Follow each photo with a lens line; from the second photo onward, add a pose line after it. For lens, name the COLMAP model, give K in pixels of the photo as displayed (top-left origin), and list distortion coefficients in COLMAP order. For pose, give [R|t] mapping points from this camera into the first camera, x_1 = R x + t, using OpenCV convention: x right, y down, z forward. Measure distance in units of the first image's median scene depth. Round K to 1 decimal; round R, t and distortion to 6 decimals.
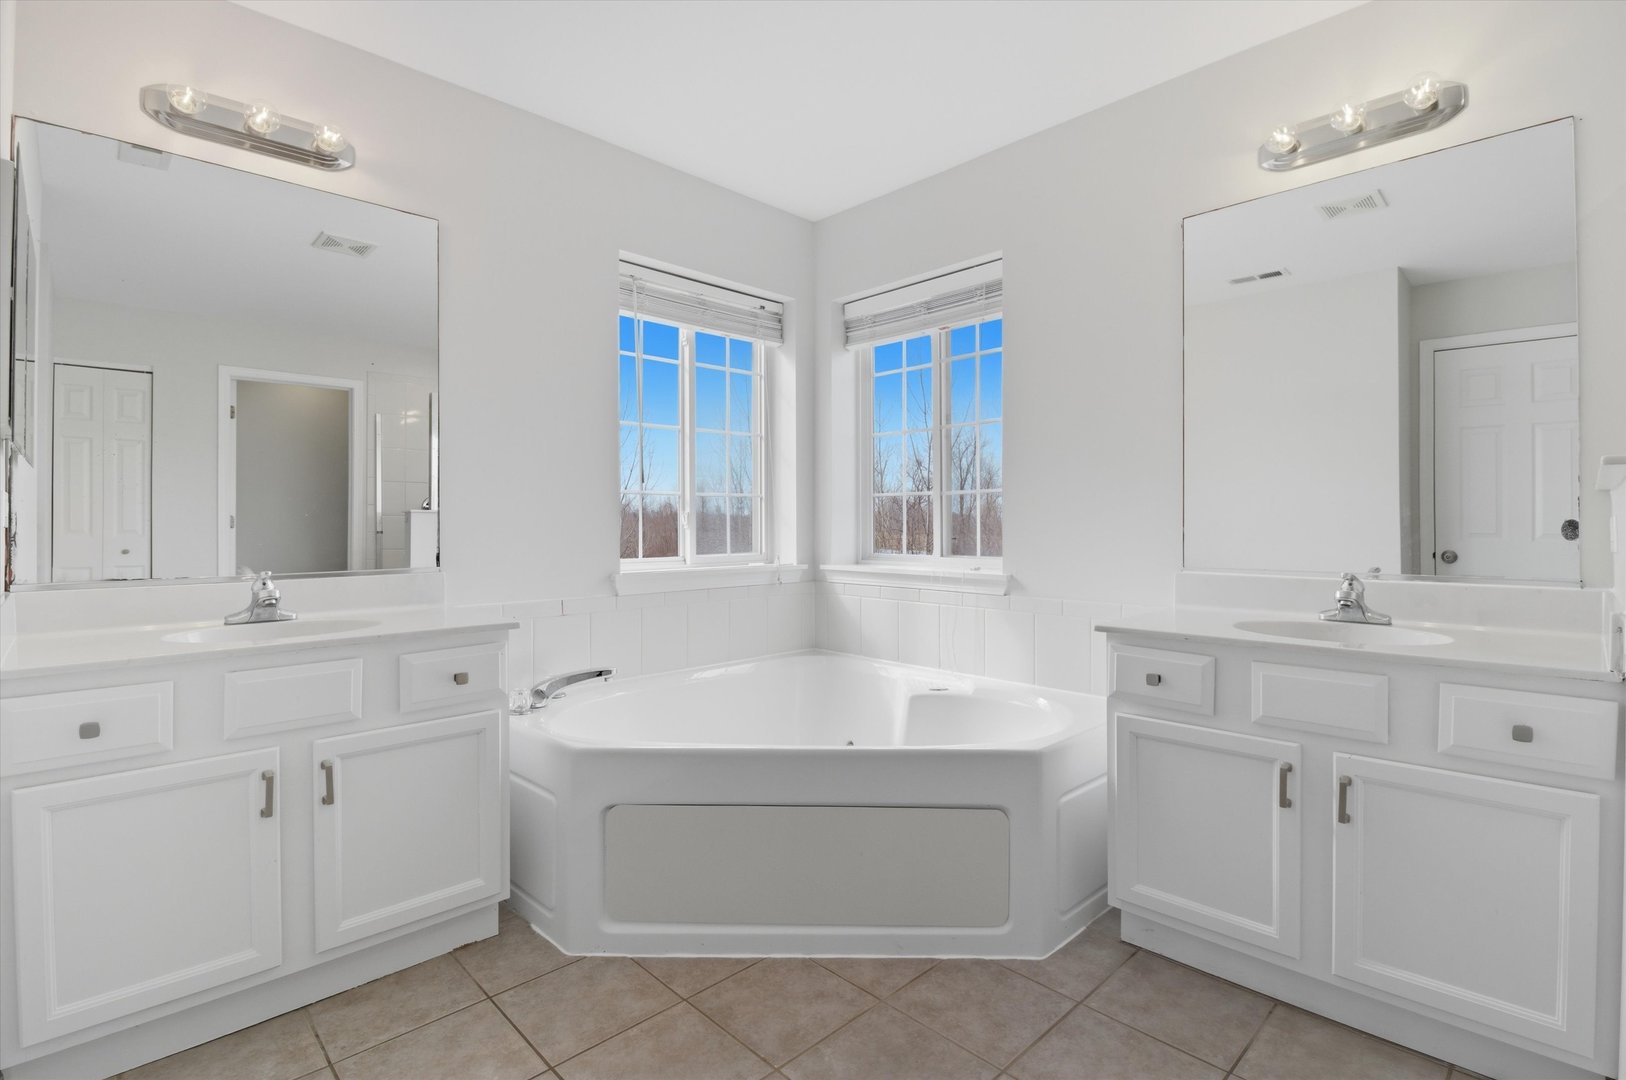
lens RADIAL K [[781.5, 0, 822.4], [0, 781.5, 527.4], [0, 0, 1]] dist [-0.000105, -0.000526]
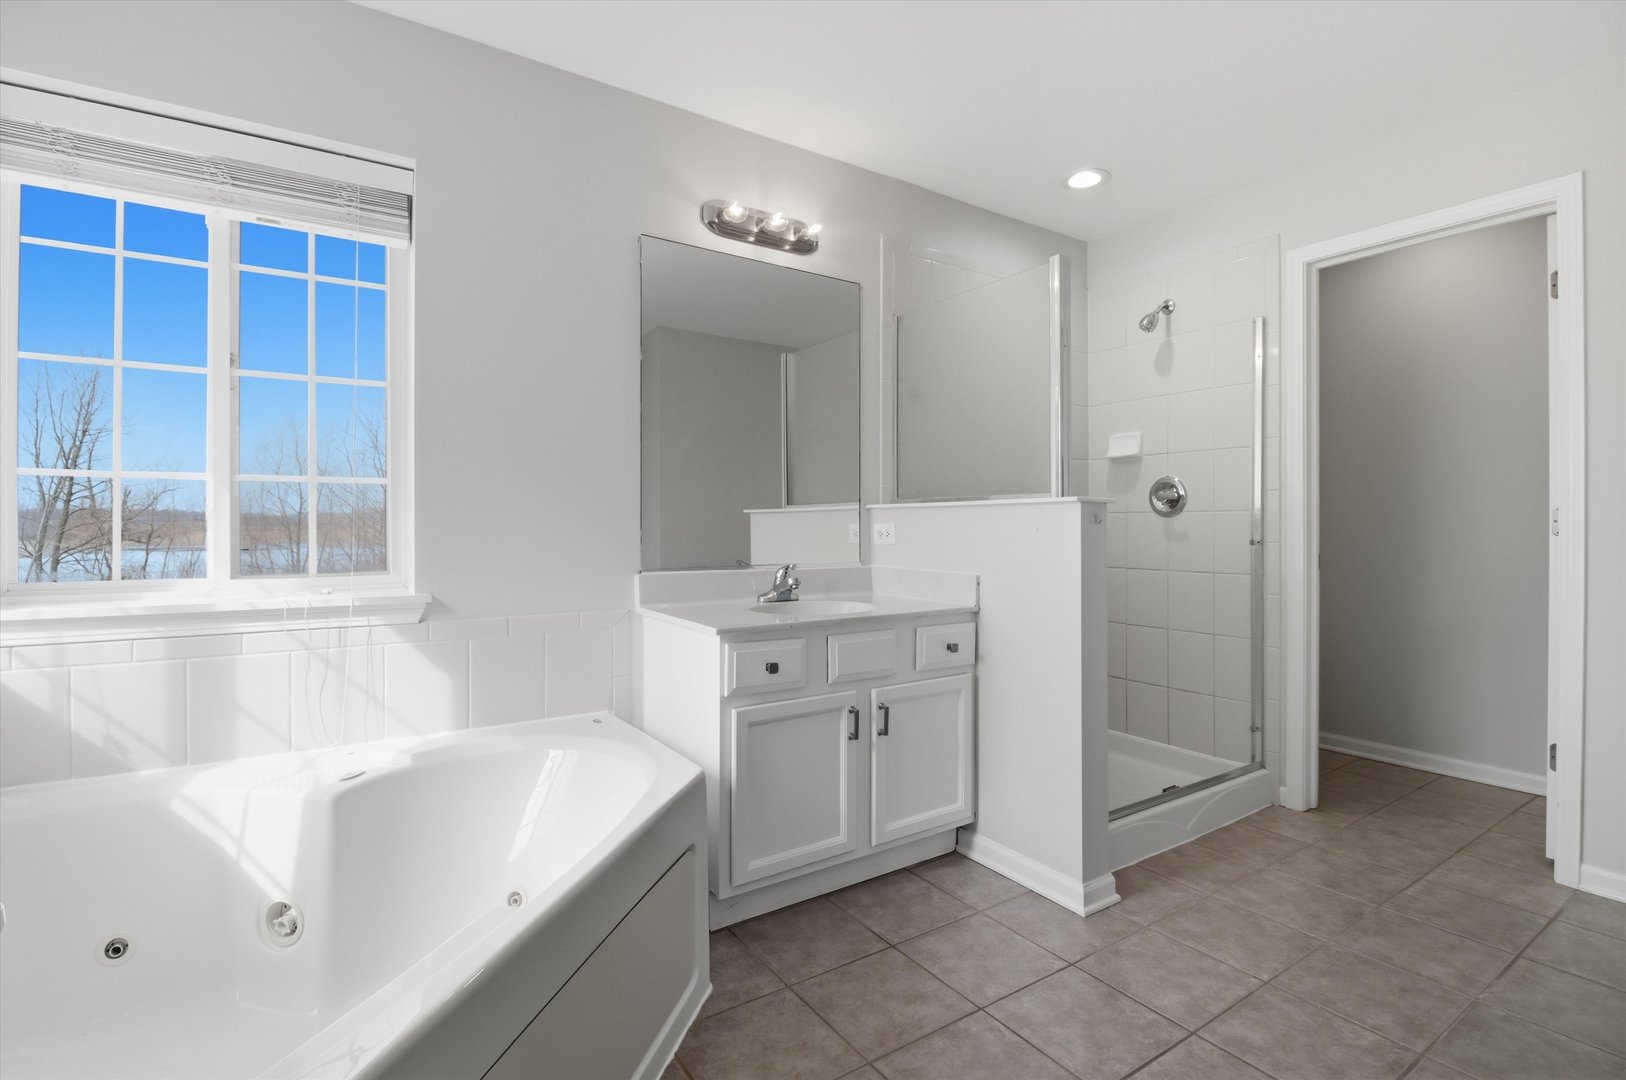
lens RADIAL K [[781.5, 0, 822.4], [0, 781.5, 527.4], [0, 0, 1]] dist [-0.000105, -0.000526]
pose [[0.173342, -0.002919, 0.984857, -0.636656], [0.001423, 0.999995, 0.002714, -0.008364], [-0.984861, 0.000931, 0.173346, 0.712381]]
